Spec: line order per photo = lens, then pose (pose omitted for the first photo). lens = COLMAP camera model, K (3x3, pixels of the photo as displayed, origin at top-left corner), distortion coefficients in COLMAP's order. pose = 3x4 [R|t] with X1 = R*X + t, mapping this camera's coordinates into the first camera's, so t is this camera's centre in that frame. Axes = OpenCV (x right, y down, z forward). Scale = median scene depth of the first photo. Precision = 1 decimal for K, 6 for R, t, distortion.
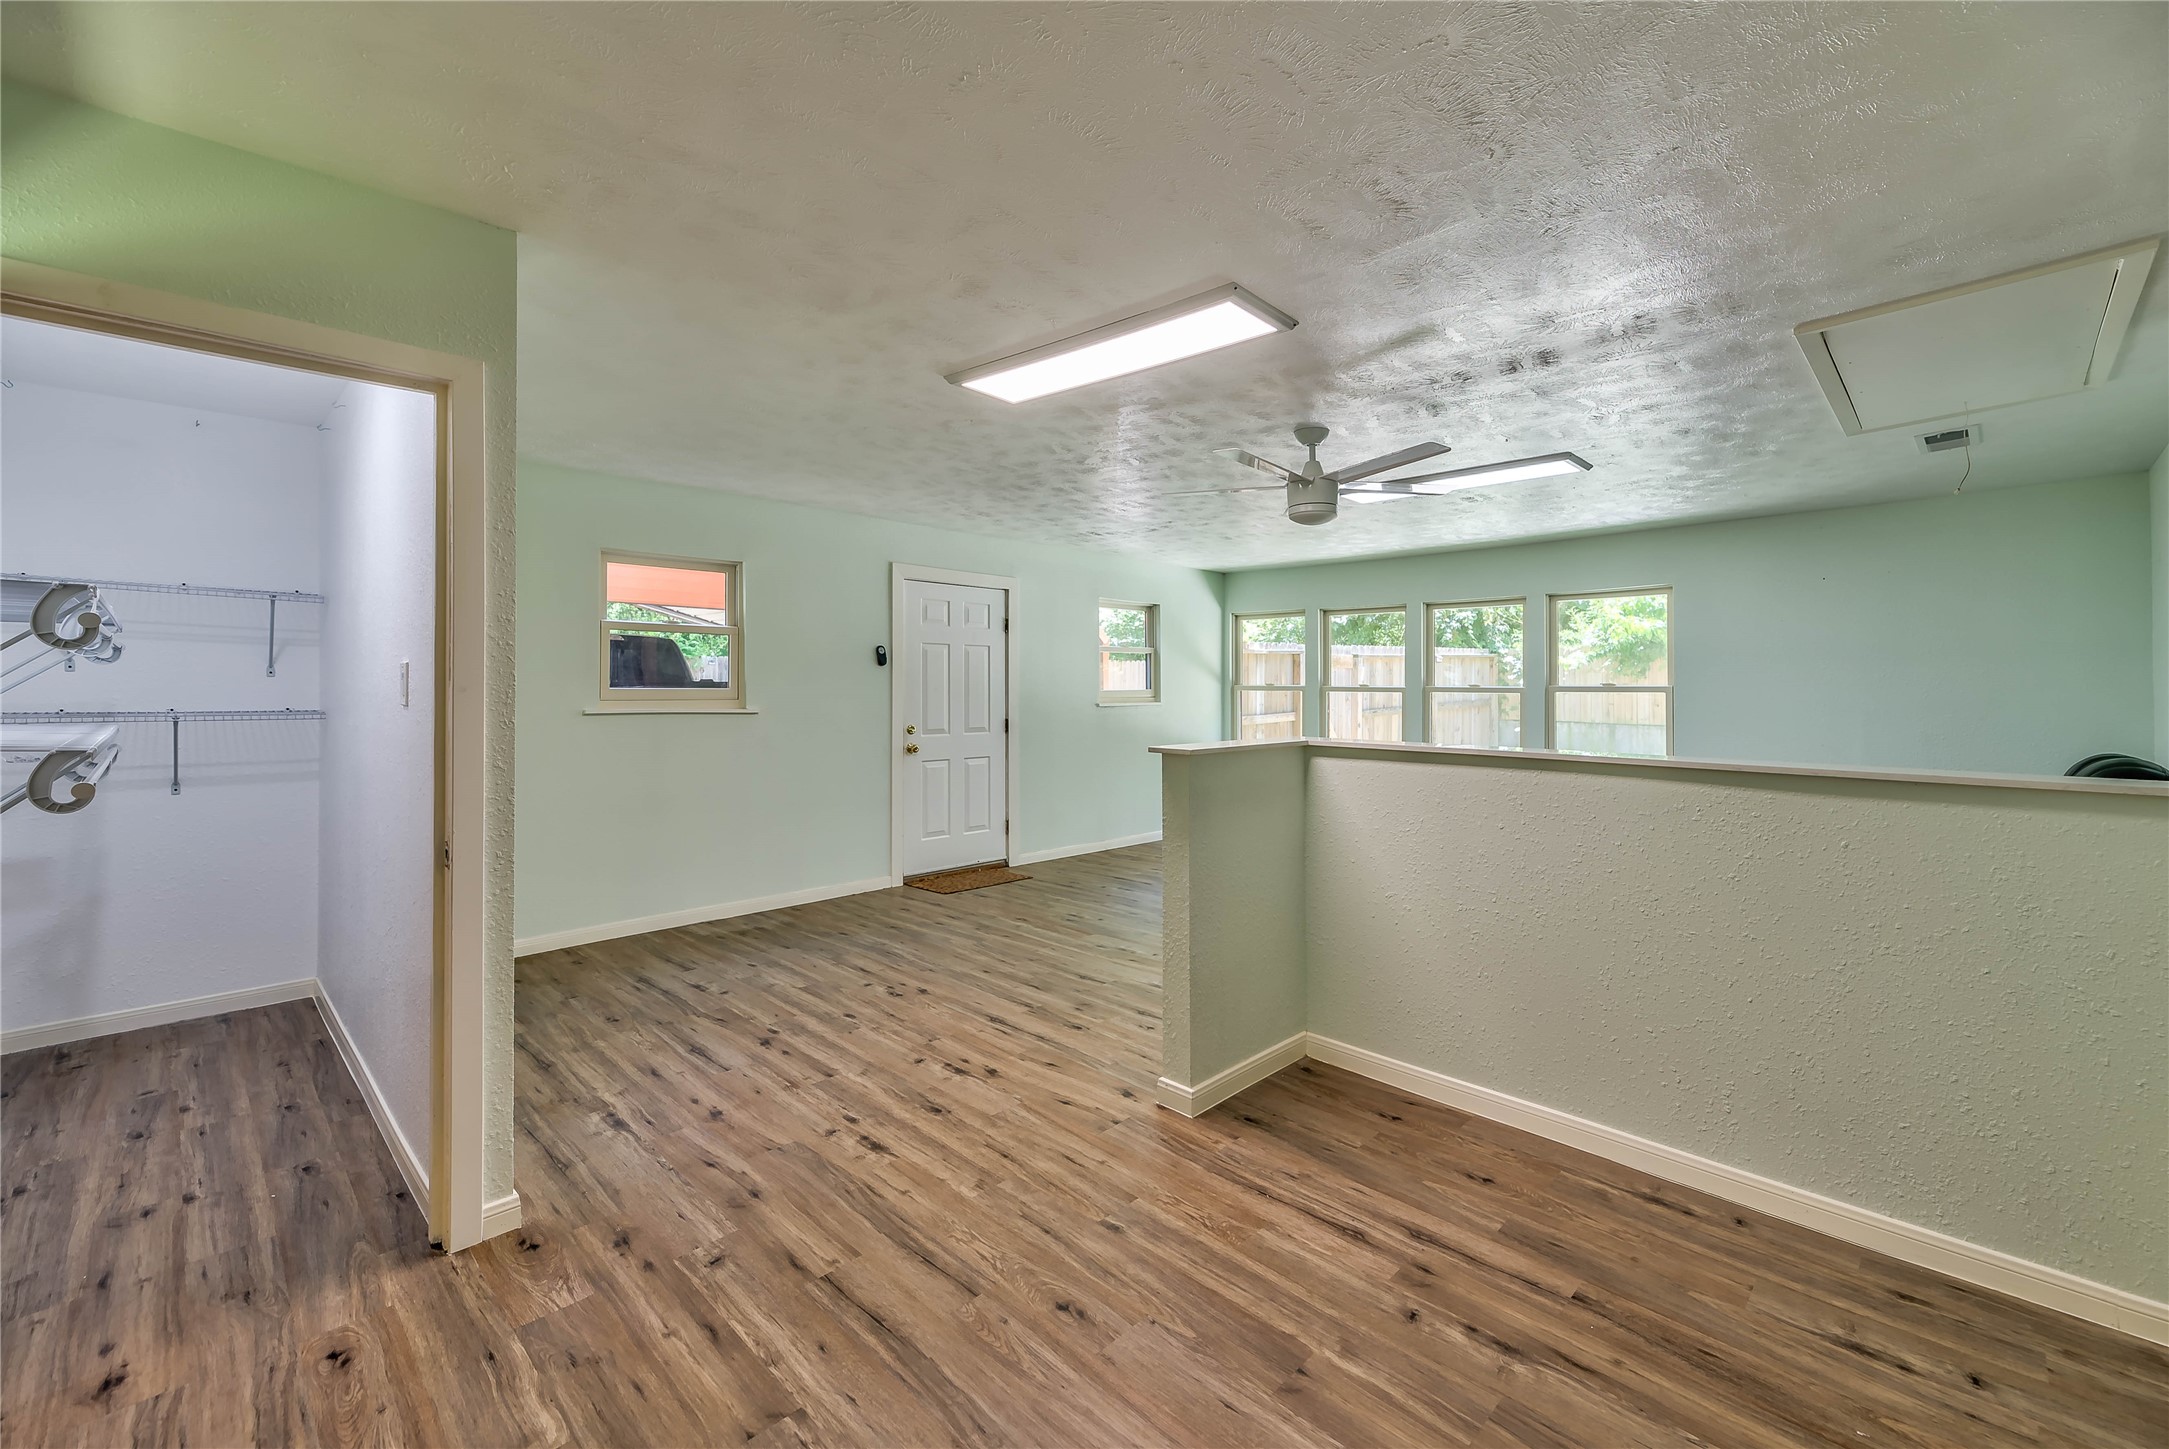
lens RADIAL K [[886.9, 0, 1131.4], [0, 886.9, 678.5], [0, 0, 1]] dist [0.014272, -0.003337]
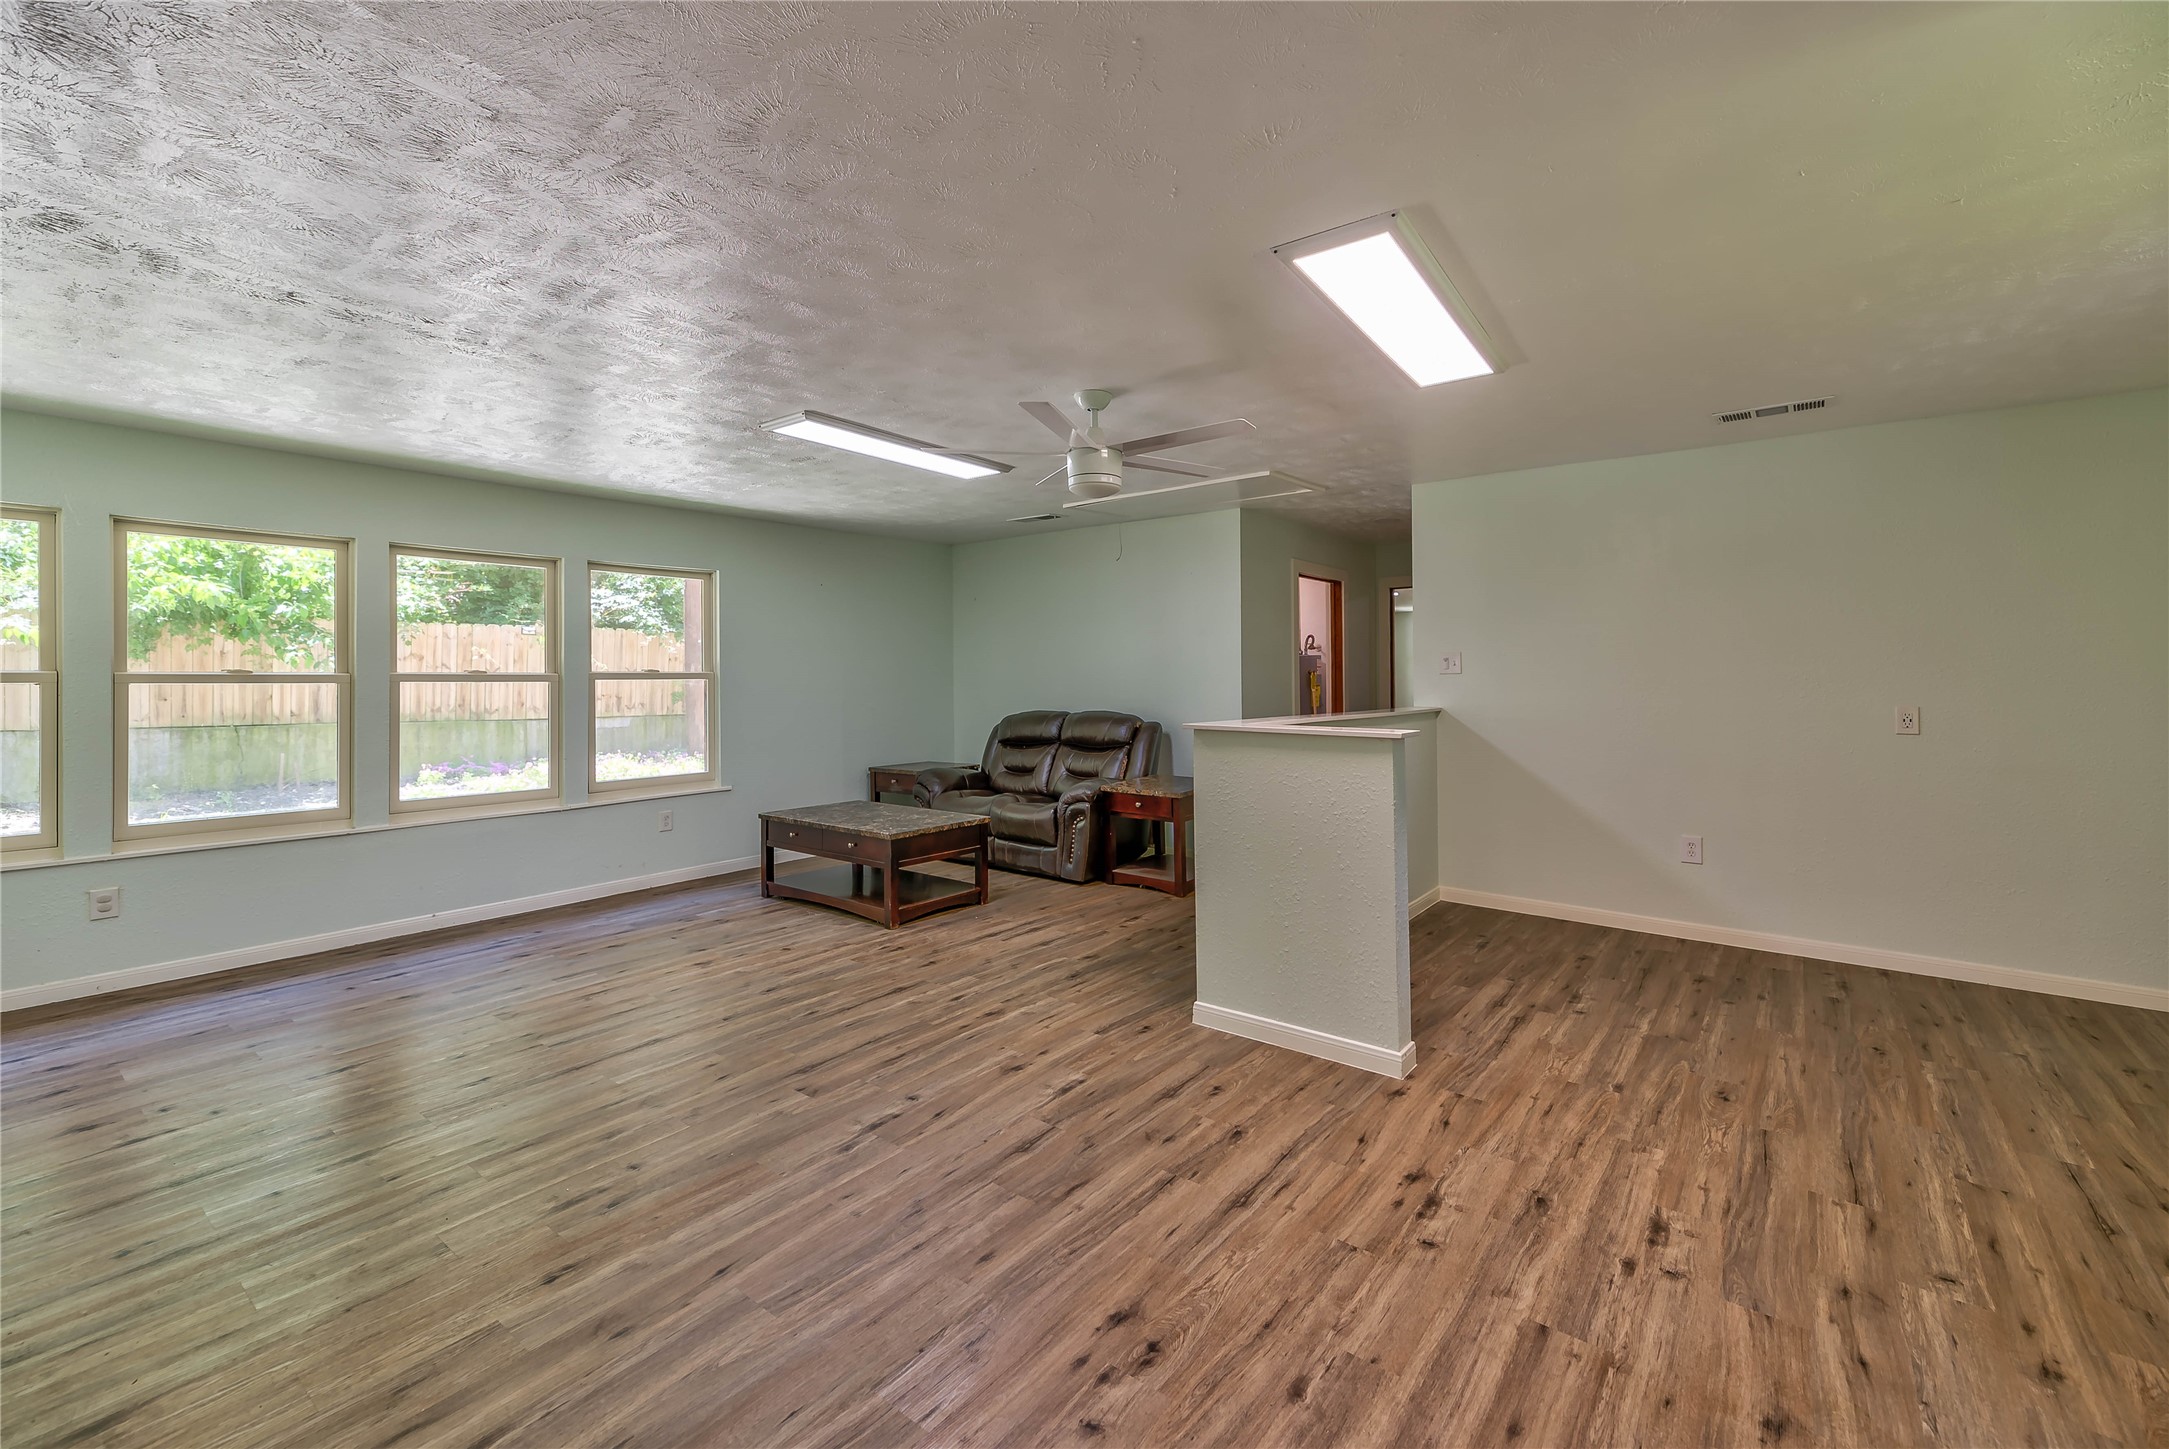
lens RADIAL K [[886.9, 0, 1121.2], [0, 886.9, 676.3], [0, 0, 1]] dist [0.014272, -0.003337]
pose [[-0.095266, -0.004107, 0.995443, -1.016220], [-0.008000, 0.999962, 0.003360, 0.011927], [-0.995420, -0.007644, -0.095296, 1.506813]]
